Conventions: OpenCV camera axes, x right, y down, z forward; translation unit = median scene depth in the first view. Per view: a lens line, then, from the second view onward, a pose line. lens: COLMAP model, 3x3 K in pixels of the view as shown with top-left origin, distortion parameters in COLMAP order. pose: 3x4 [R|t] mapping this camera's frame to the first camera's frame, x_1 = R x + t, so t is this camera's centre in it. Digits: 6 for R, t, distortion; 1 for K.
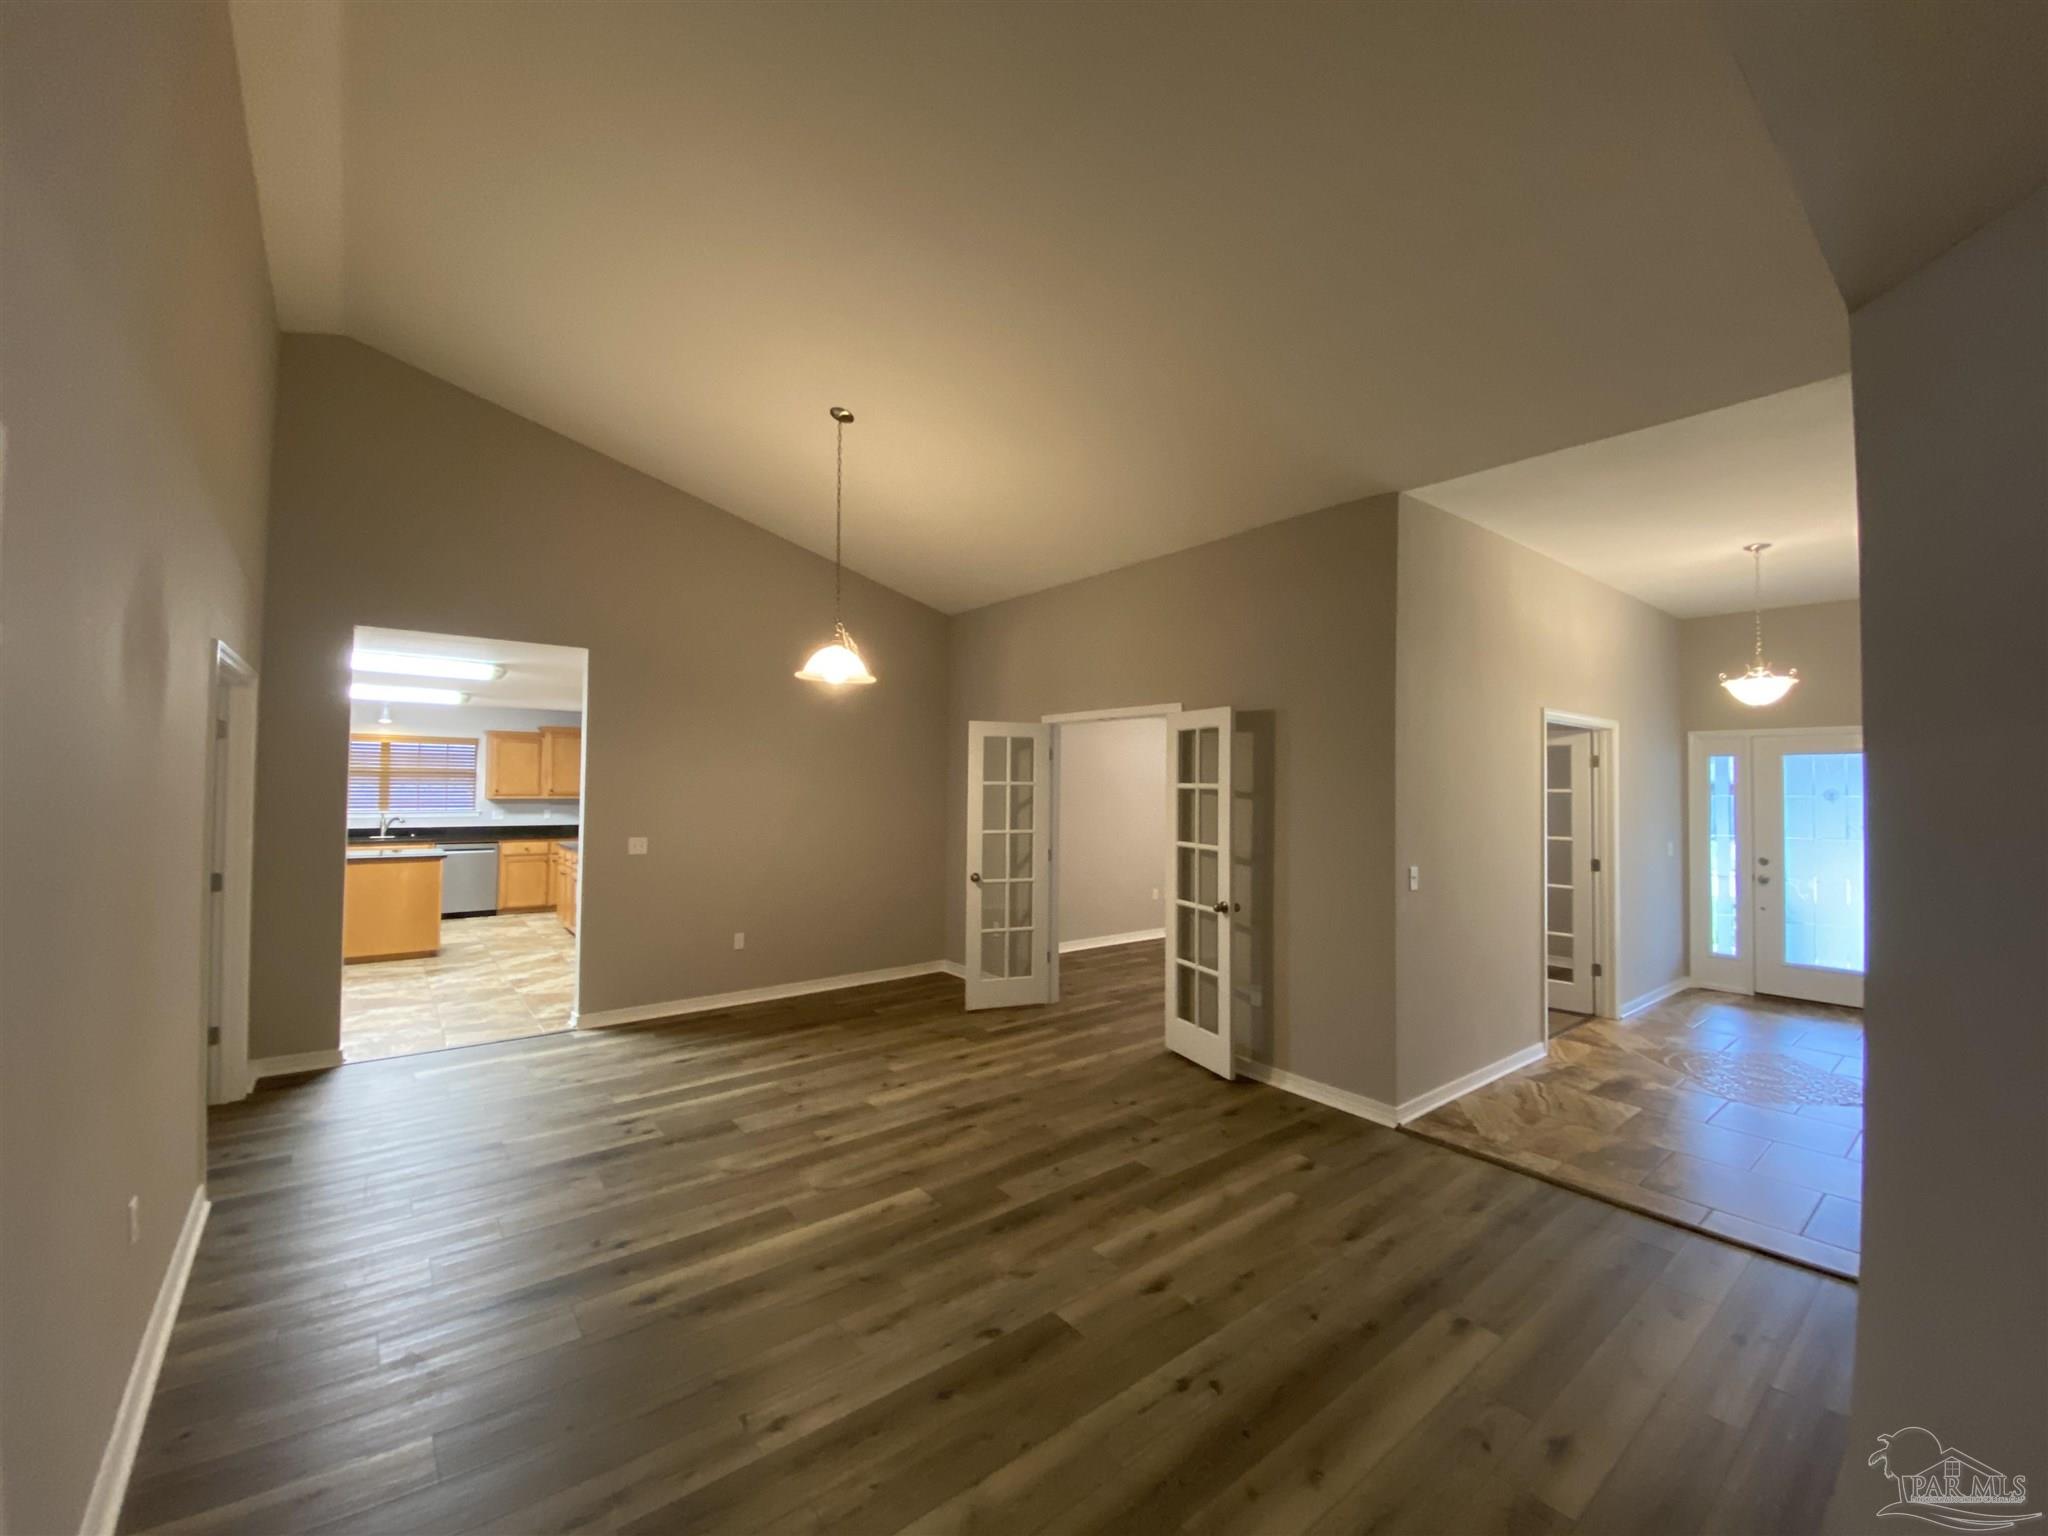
lens RADIAL K [[823.0, 0, 1025.3], [0, 823.0, 760.7], [0, 0, 1]] dist [0.042835, -0.042058]
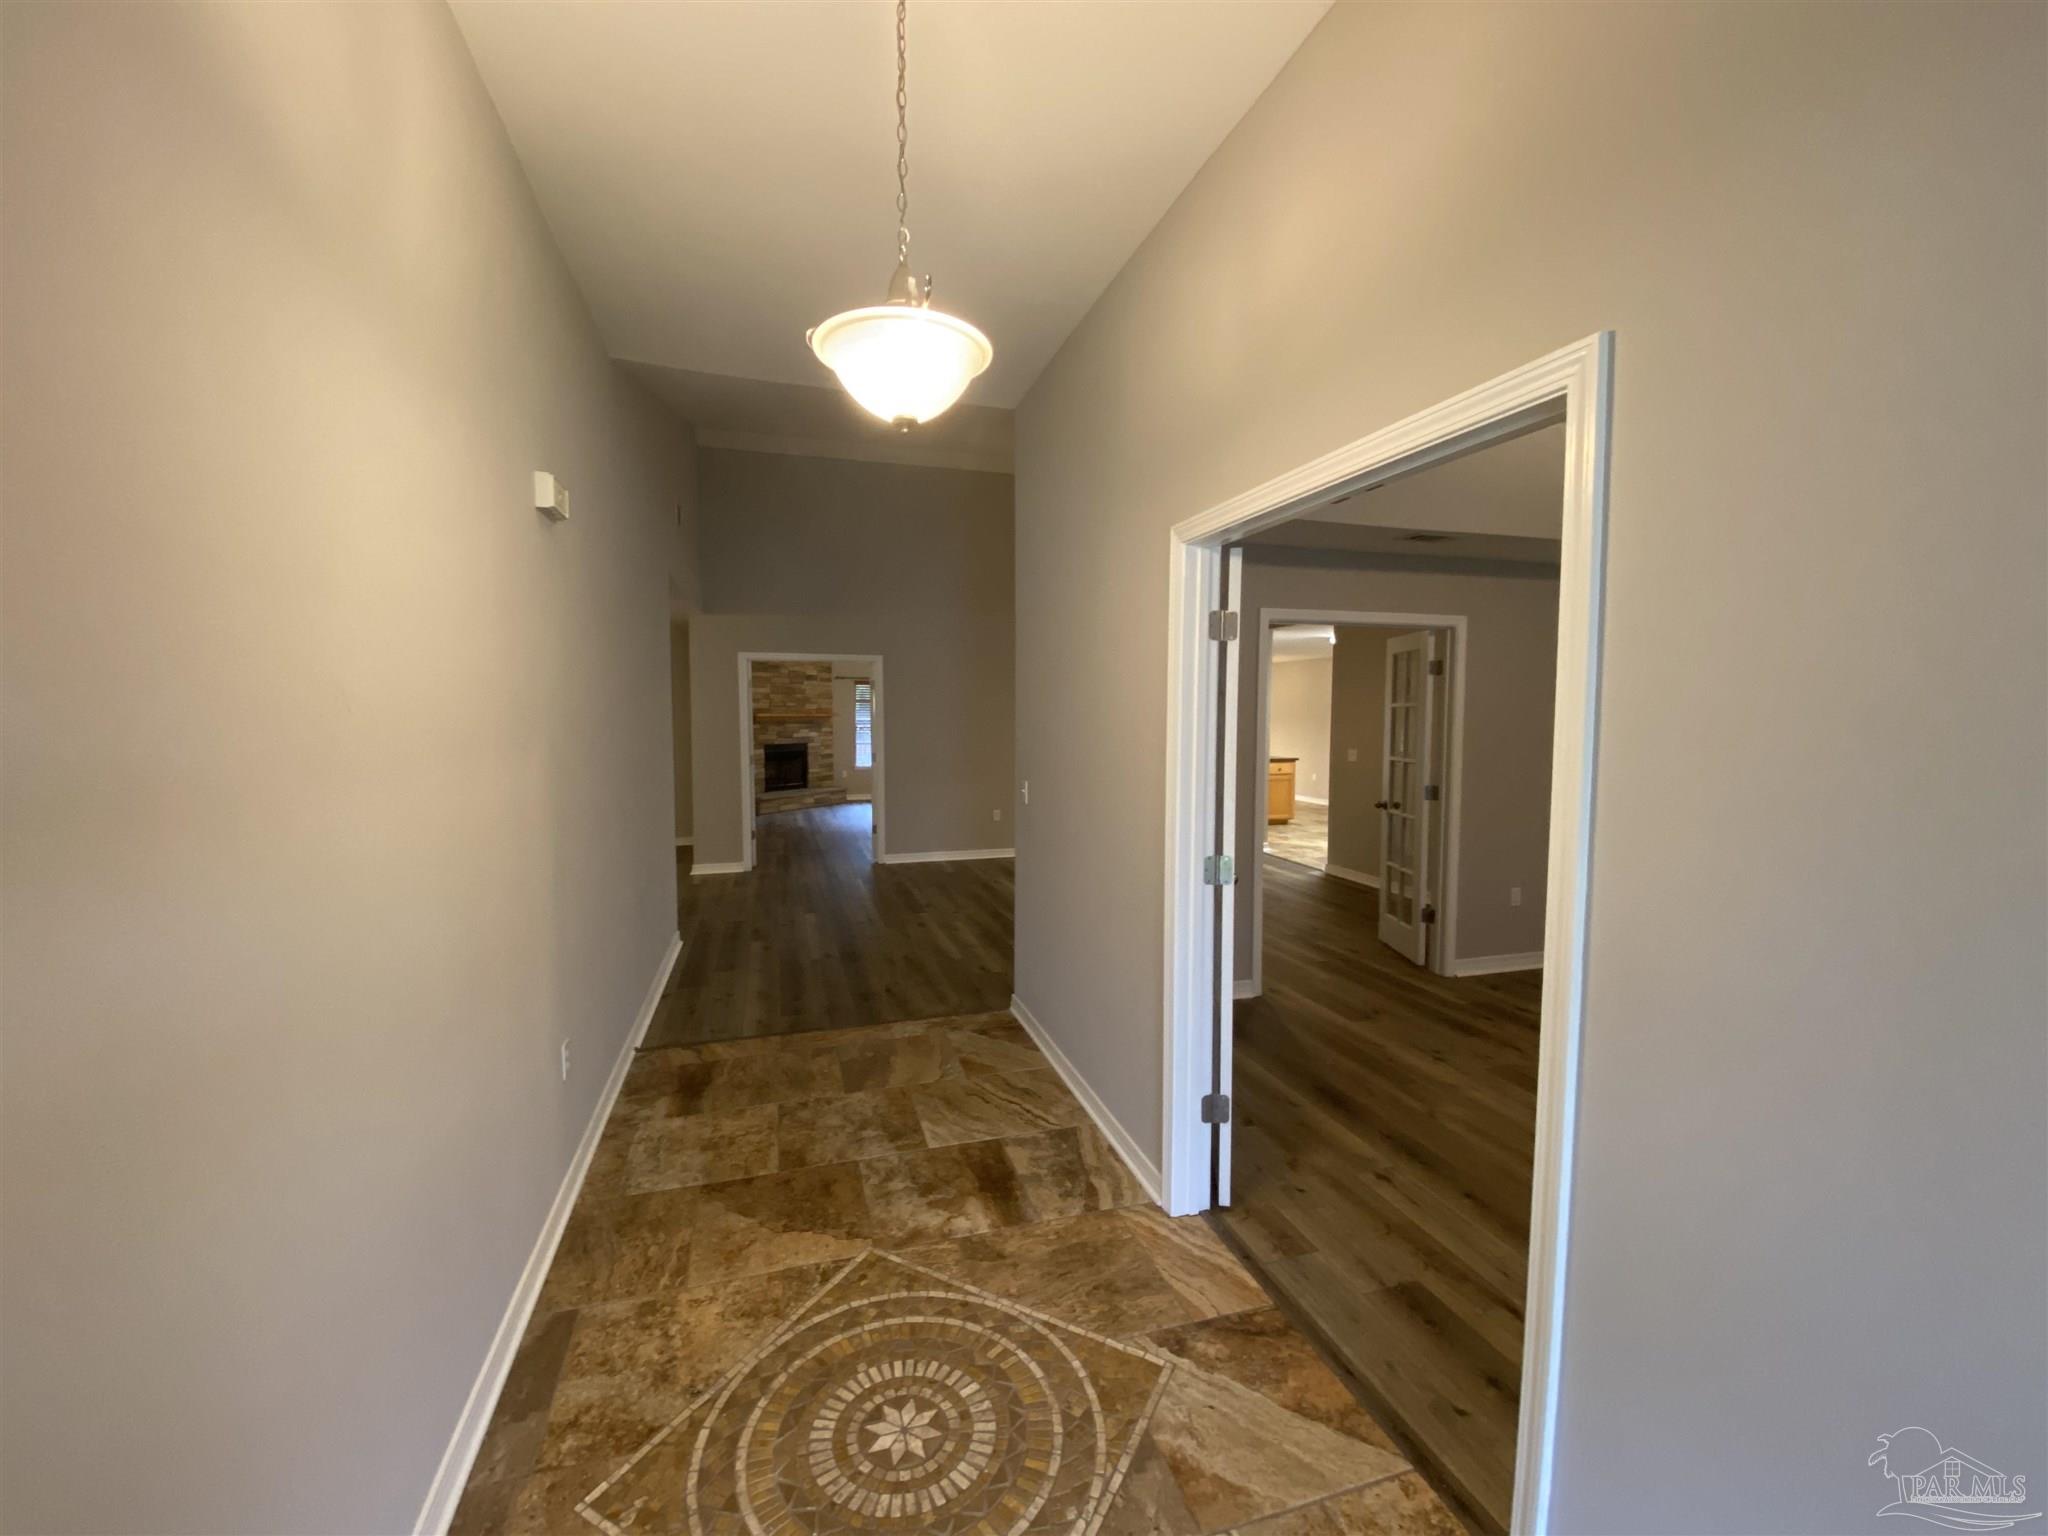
lens RADIAL K [[828.0, 0, 1025.0], [0, 828.0, 761.5], [0, 0, 1]] dist [0.020516, -0.020326]
pose [[-0.372071, 0.043851, -0.927168, 1.199736], [0.016091, 0.999038, 0.040793, 0.056941], [0.928065, 0.000259, -0.372419, 1.187036]]
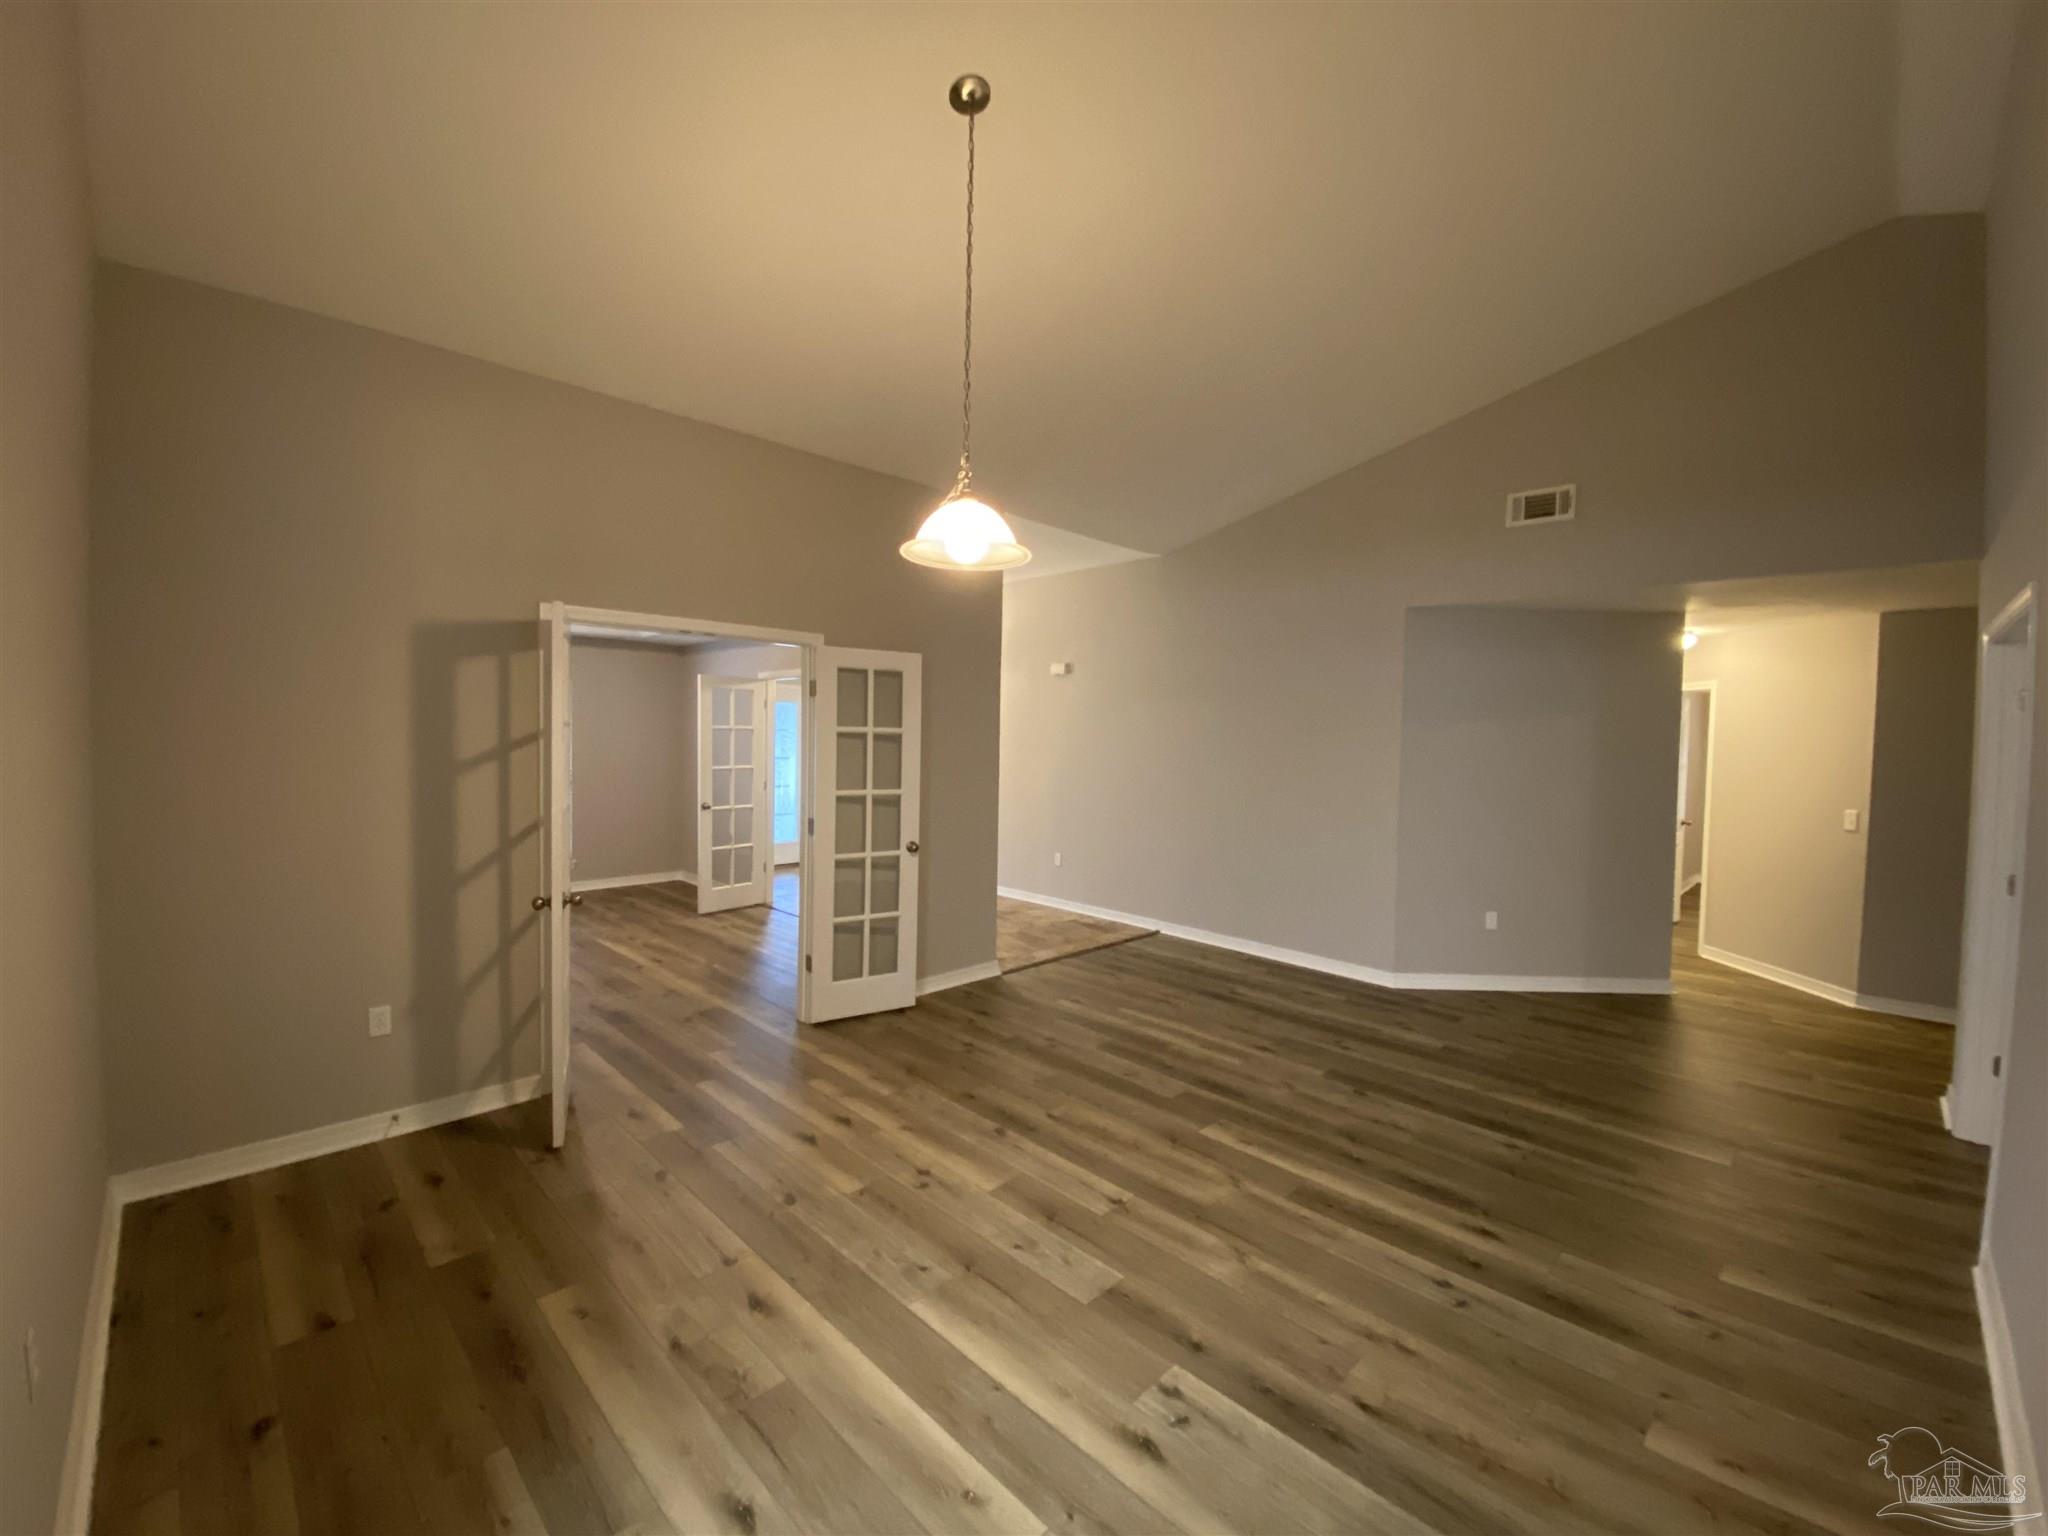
lens RADIAL K [[828.0, 0, 1025.0], [0, 828.0, 761.5], [0, 0, 1]] dist [0.020516, -0.020326]
pose [[-0.111039, -0.047320, 0.992689, -0.765214], [-0.047903, 0.997960, 0.042213, 0.019620], [-0.992661, -0.042865, -0.113079, 0.939691]]
